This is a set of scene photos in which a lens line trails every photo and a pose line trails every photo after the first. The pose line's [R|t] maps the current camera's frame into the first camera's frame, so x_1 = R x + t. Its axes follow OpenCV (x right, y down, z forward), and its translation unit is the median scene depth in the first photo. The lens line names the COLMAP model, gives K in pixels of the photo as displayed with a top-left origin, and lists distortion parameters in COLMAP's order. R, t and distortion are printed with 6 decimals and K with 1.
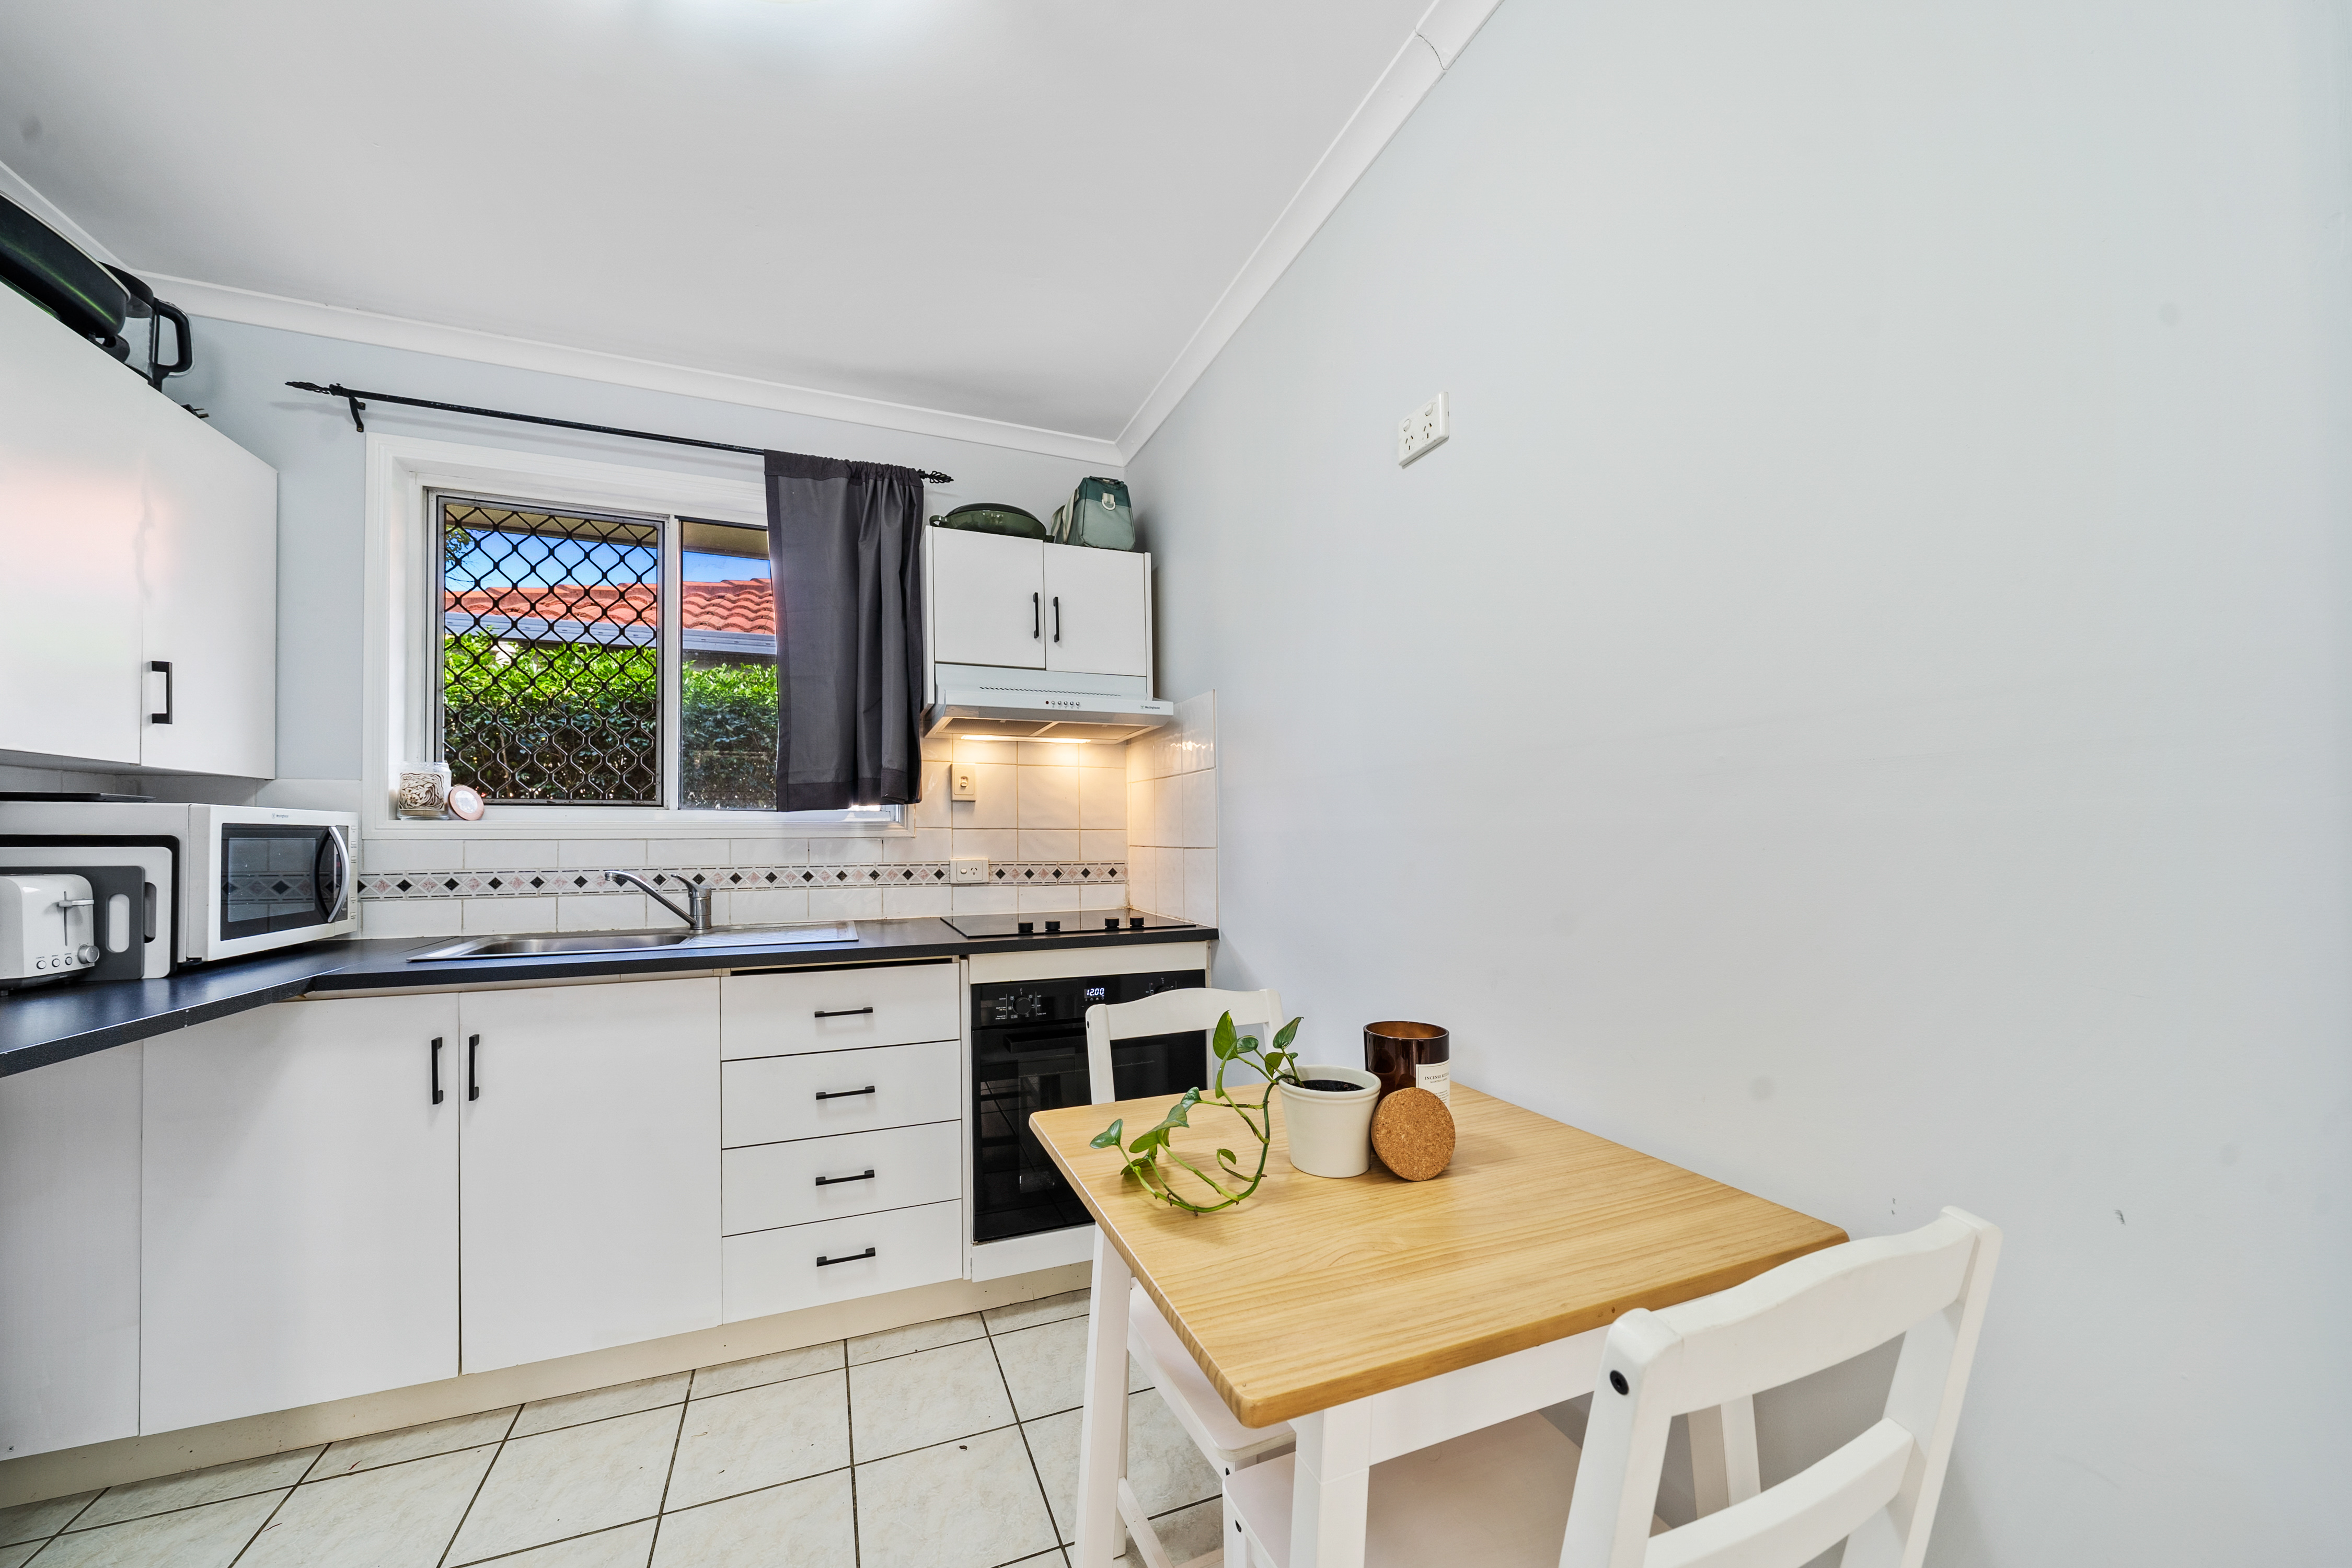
lens RADIAL K [[824.0, 0, 1122.0], [0, 824.0, 822.6], [0, 0, 1]] dist [-0.002235, -0.000296]
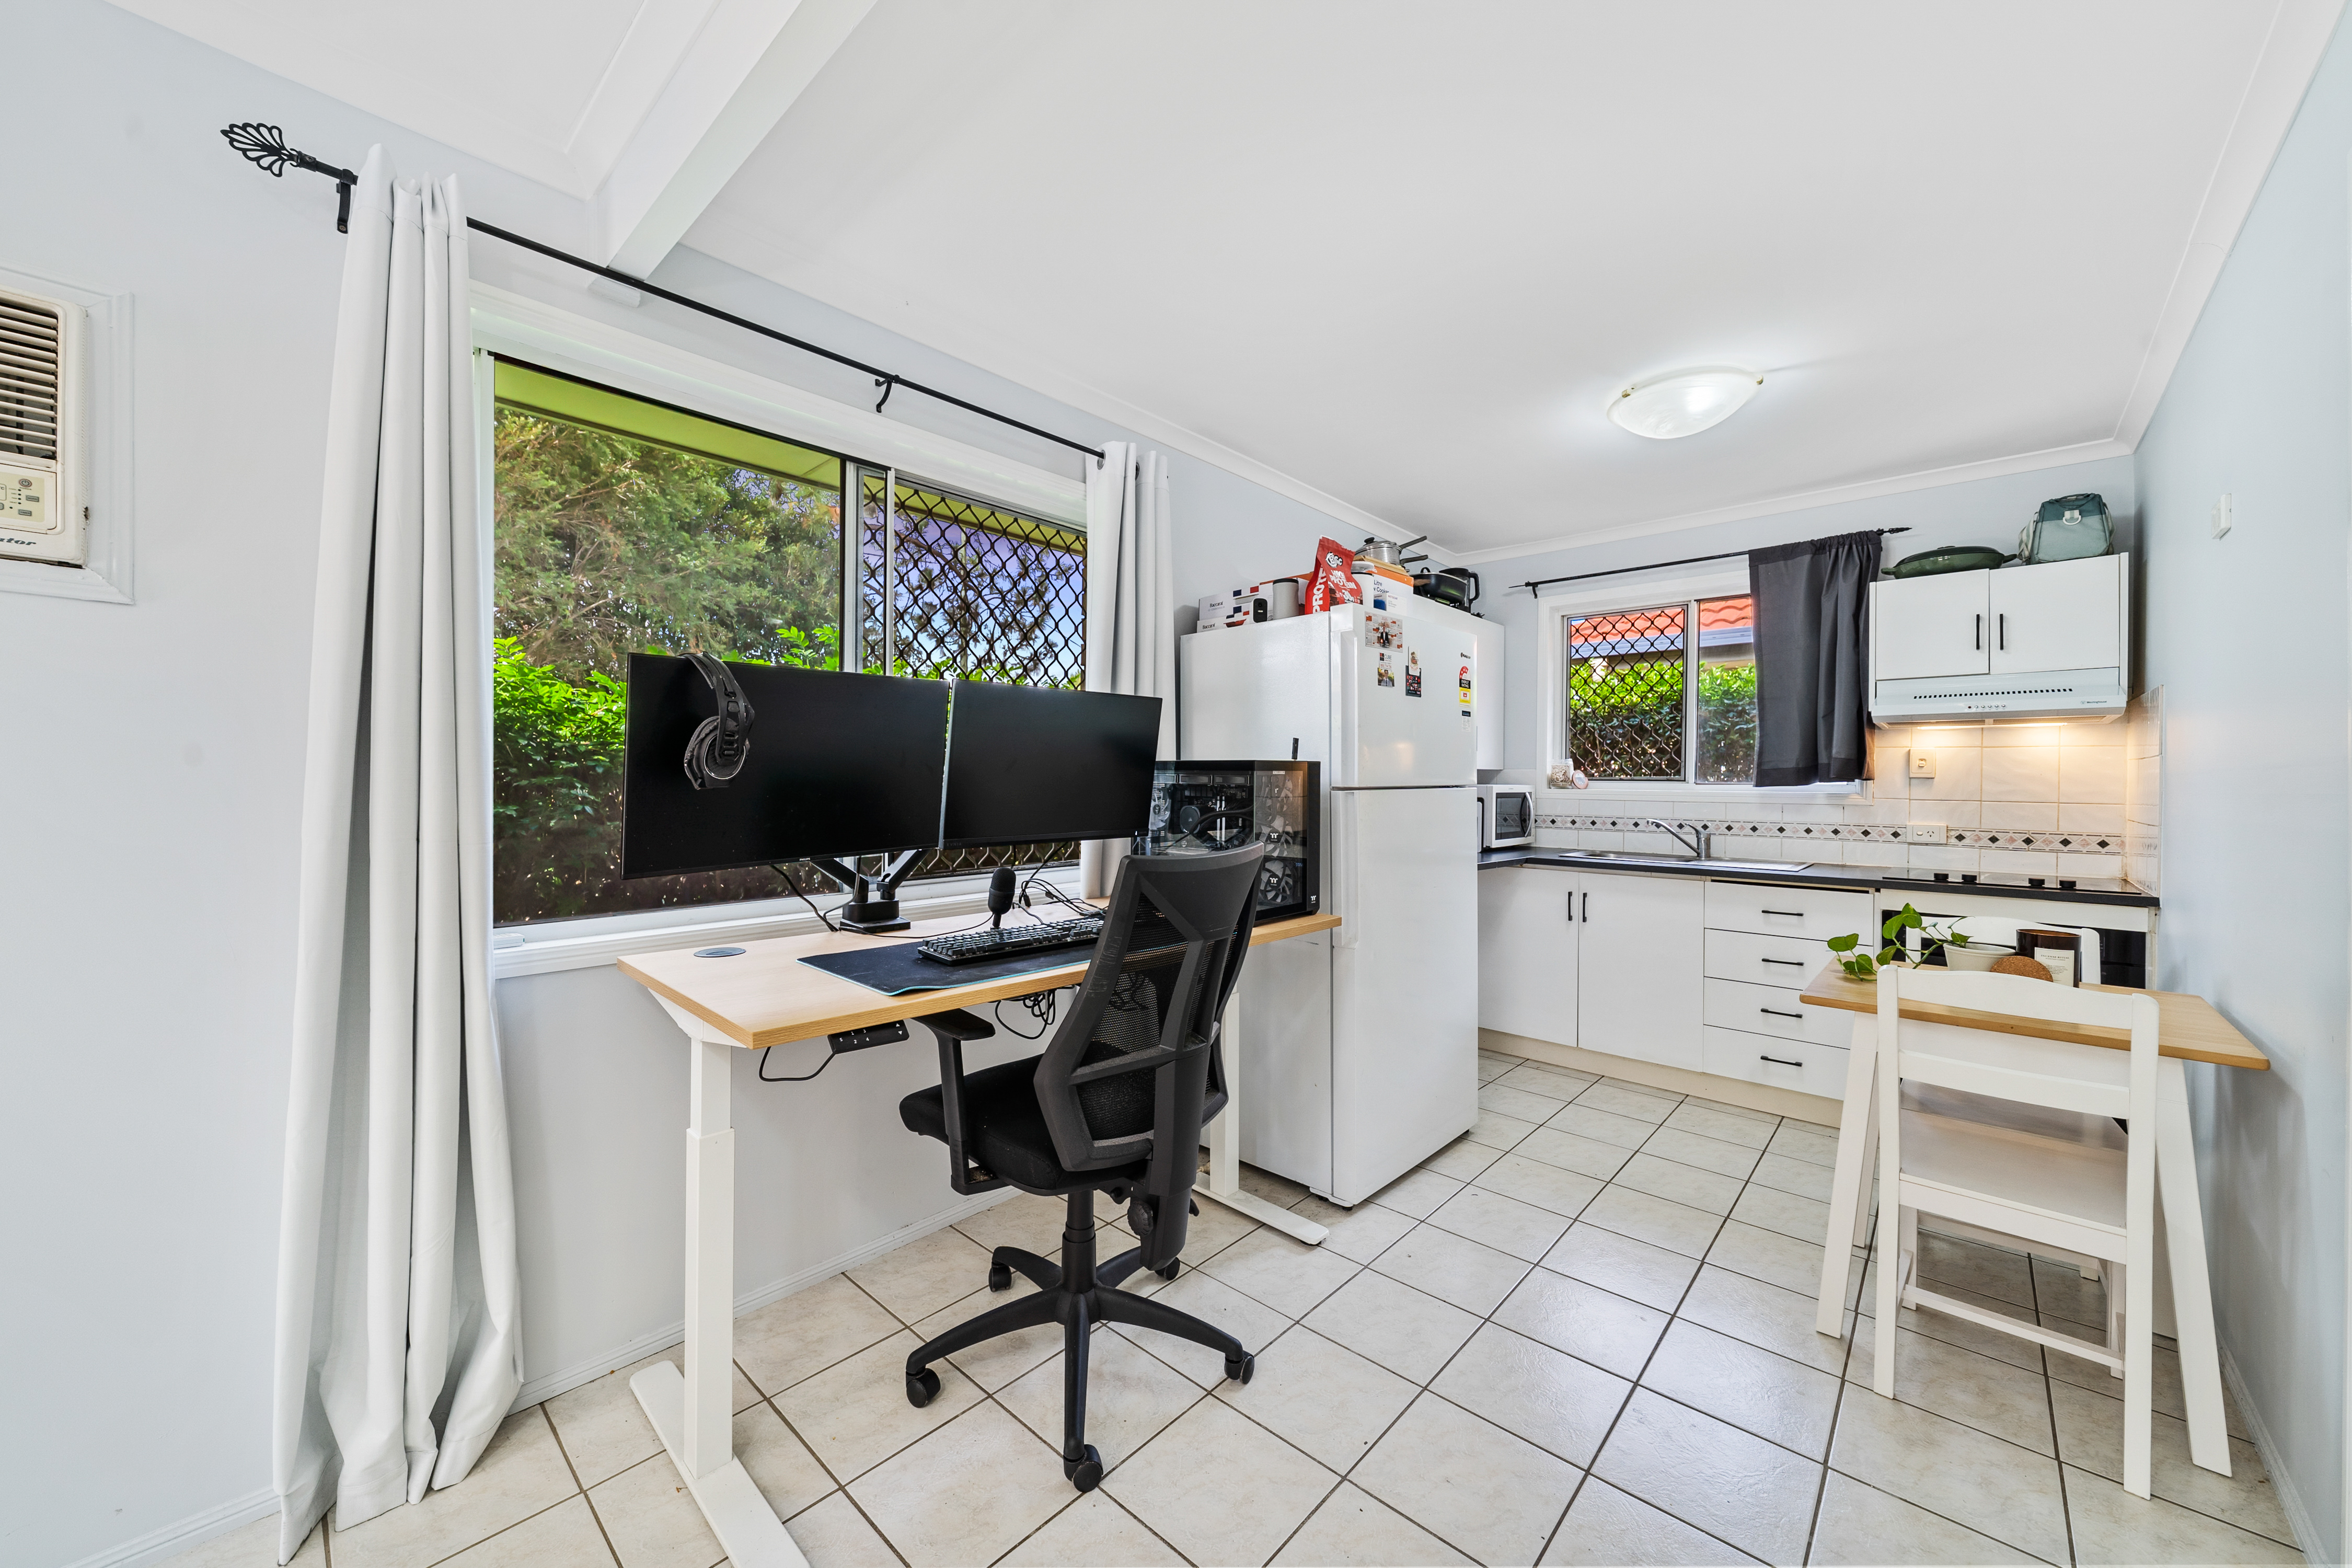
lens RADIAL K [[873.8, 0, 1170.4], [0, 873.8, 785.8], [0, 0, 1]] dist [0.000746, 0.000055]
pose [[0.454723, 0.015429, -0.890499, 0.535138], [0.003741, 0.999808, 0.019233, -0.049471], [0.890625, -0.012077, 0.454578, -0.713963]]
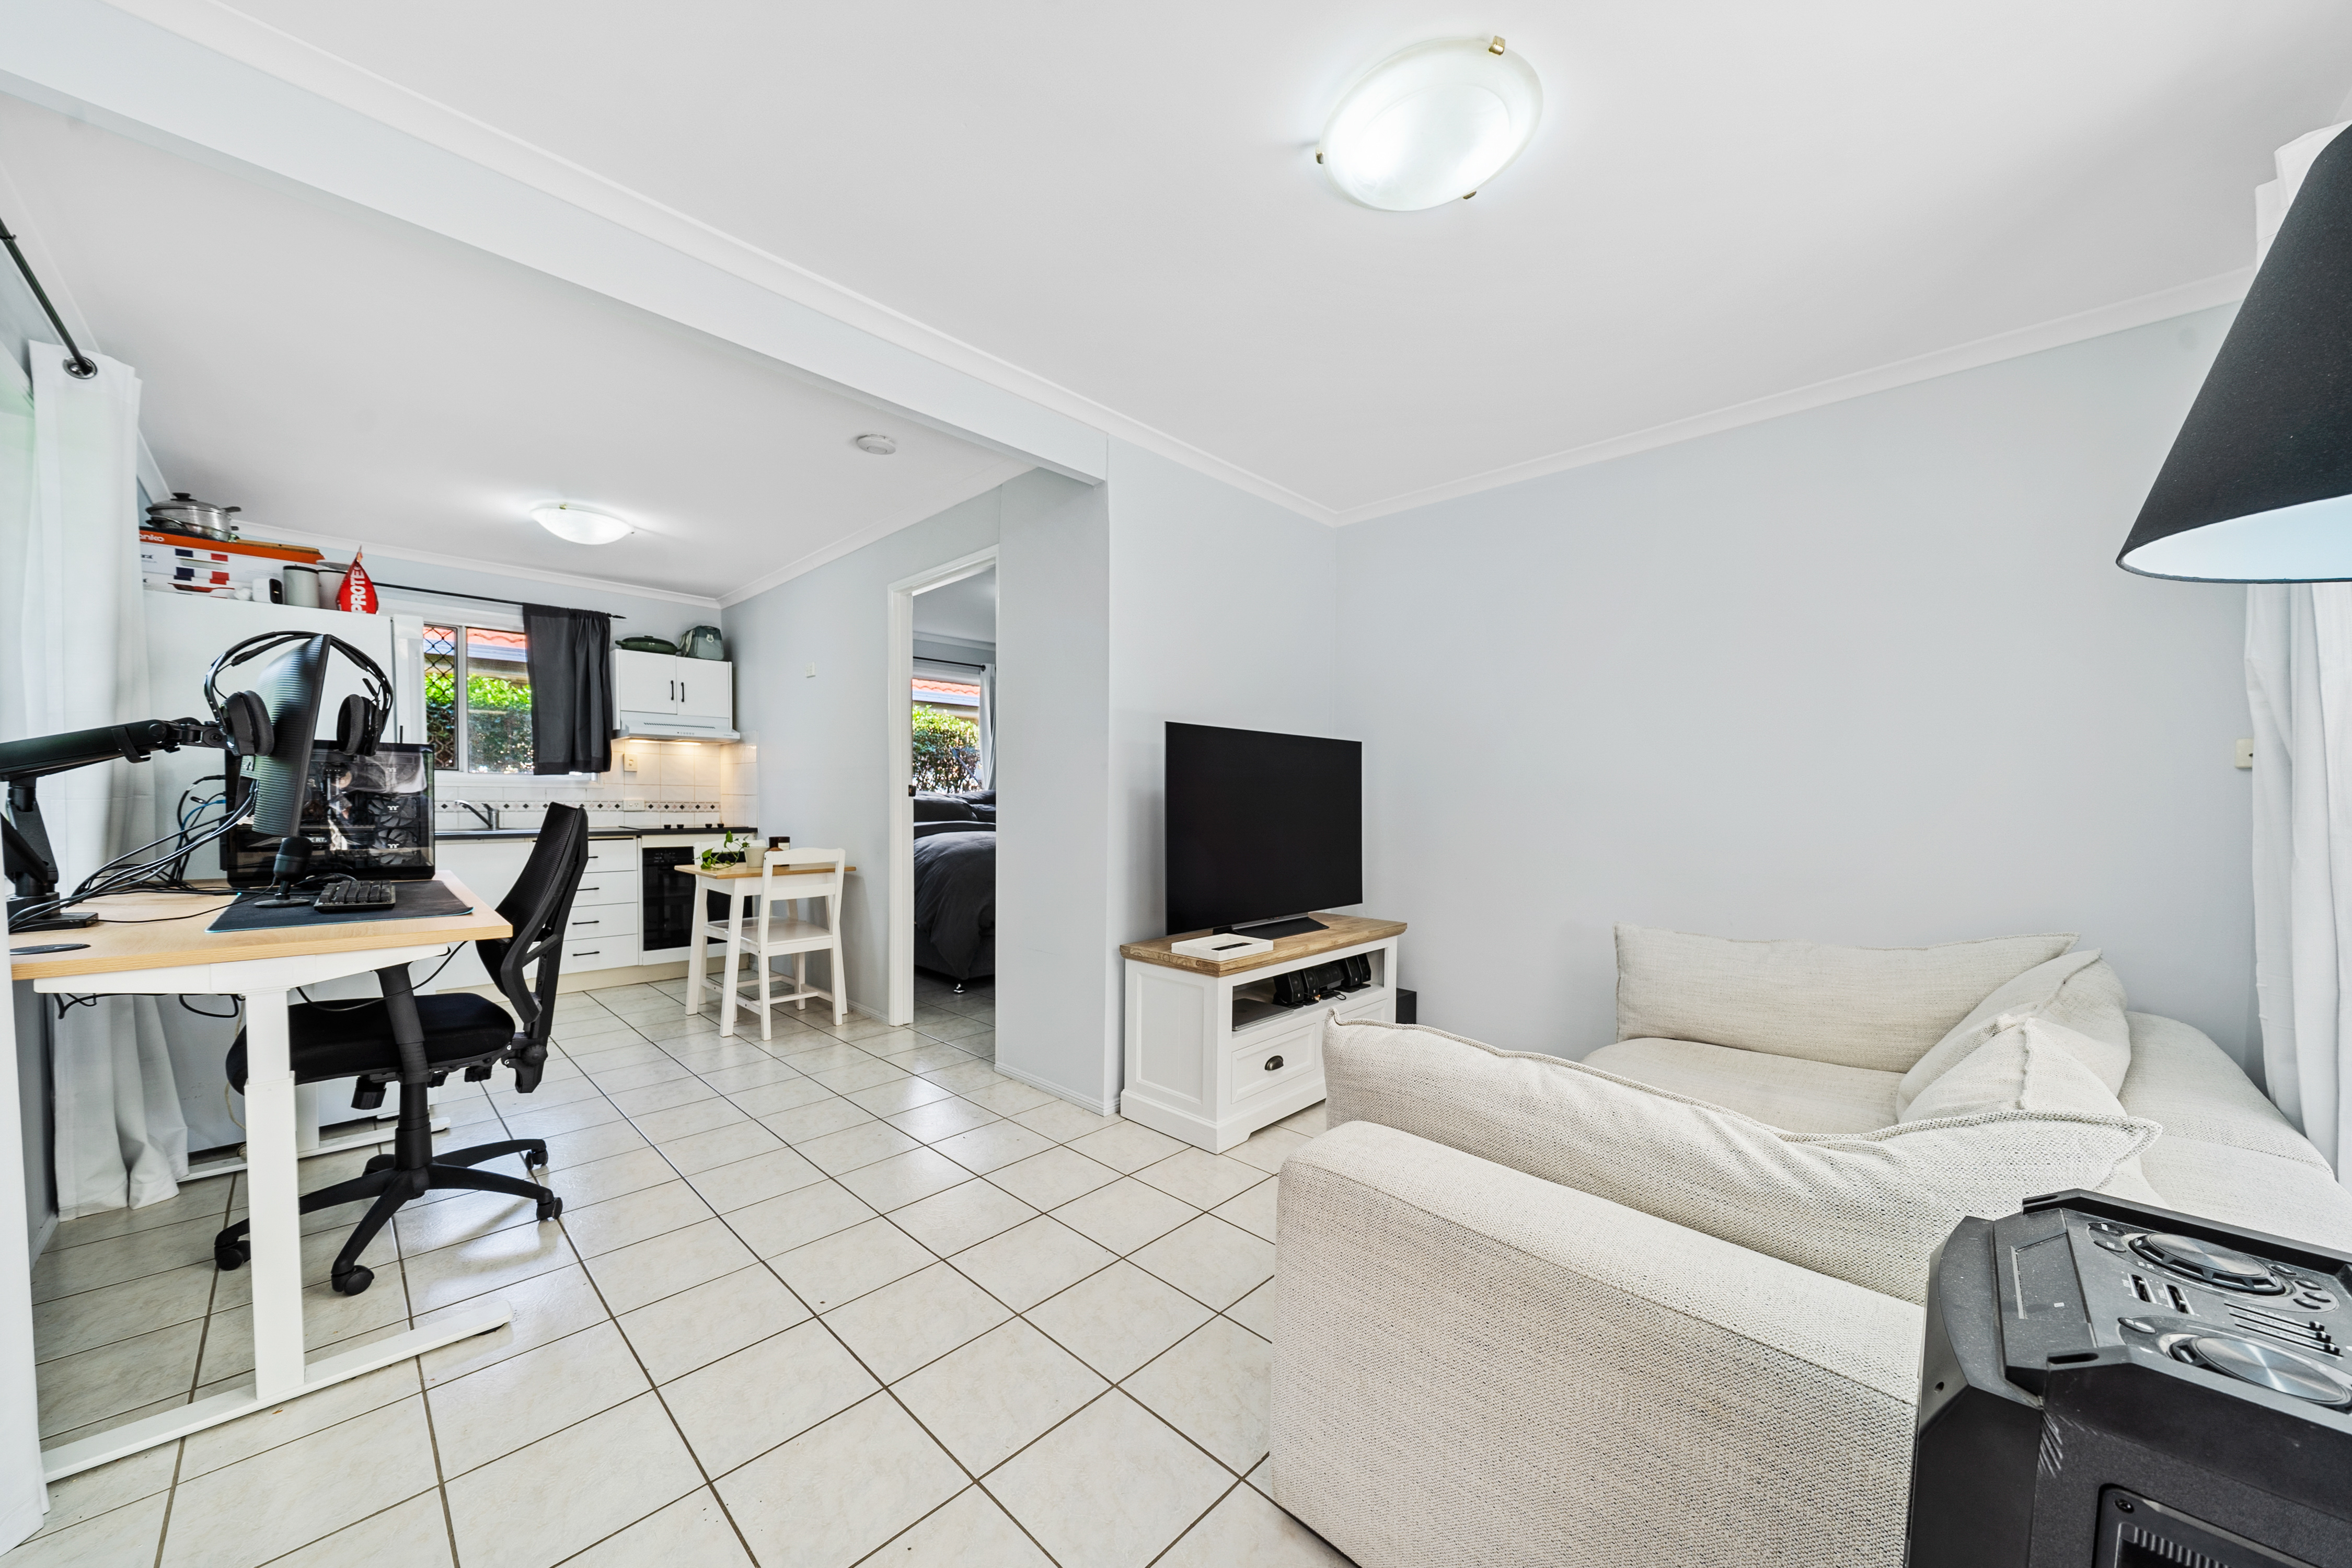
lens RADIAL K [[824.0, 0, 1165.6], [0, 824.0, 821.9], [0, 0, 1]] dist [-0.002235, -0.000296]
pose [[0.897315, 0.006185, 0.441347, 0.117795], [-0.027893, 0.998698, 0.042716, -0.027147], [-0.440508, -0.050640, 0.896319, -1.654283]]
